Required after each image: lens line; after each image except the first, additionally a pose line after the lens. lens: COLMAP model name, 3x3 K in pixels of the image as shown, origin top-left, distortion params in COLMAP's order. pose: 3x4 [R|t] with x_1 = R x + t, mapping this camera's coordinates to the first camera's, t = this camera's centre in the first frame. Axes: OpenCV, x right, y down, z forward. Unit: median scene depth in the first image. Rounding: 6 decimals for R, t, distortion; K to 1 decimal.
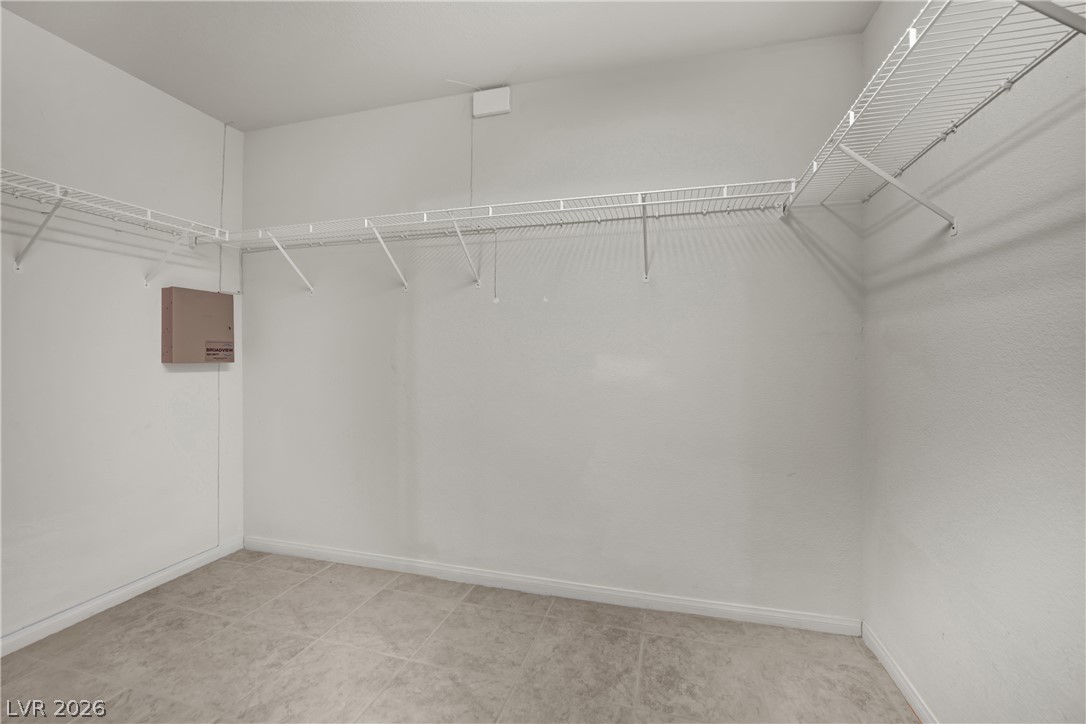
lens RADIAL K [[444.3, 0, 542.9], [0, 444.3, 354.0], [0, 0, 1]] dist [-0.023101, 0.000667]
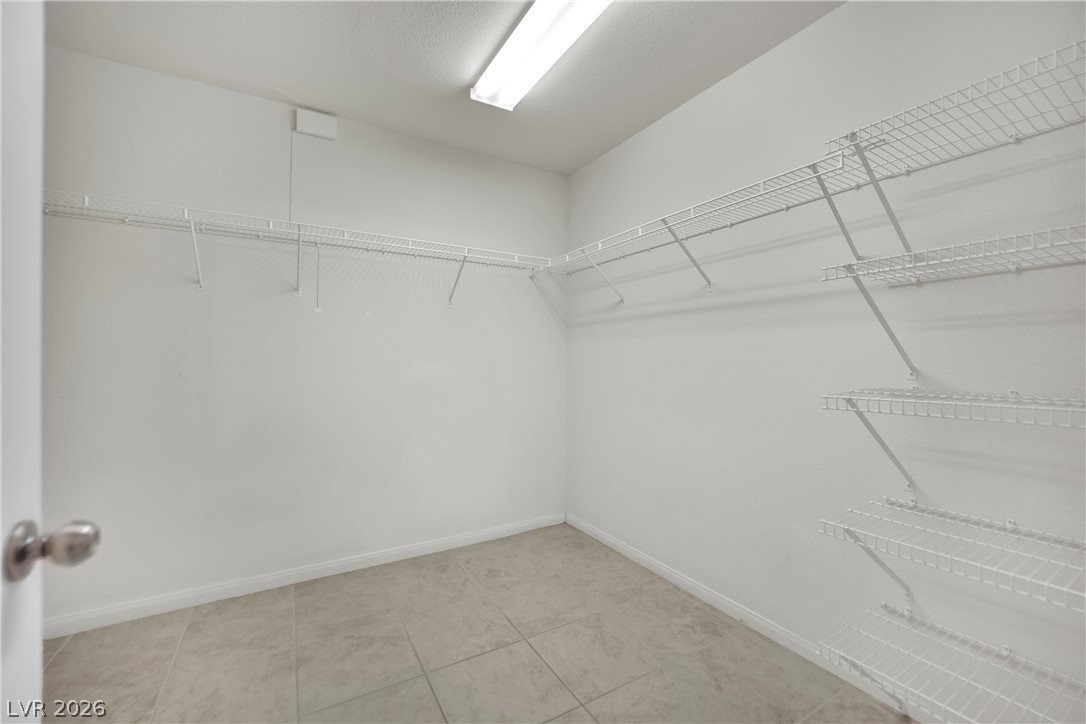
lens RADIAL K [[444.3, 0, 543.7], [0, 444.3, 363.3], [0, 0, 1]] dist [-0.023101, 0.000667]
pose [[0.684405, -0.004875, 0.729086, -0.585218], [0.001303, 0.999984, 0.005463, 0.003216], [-0.729101, -0.002789, 0.684401, -0.145395]]
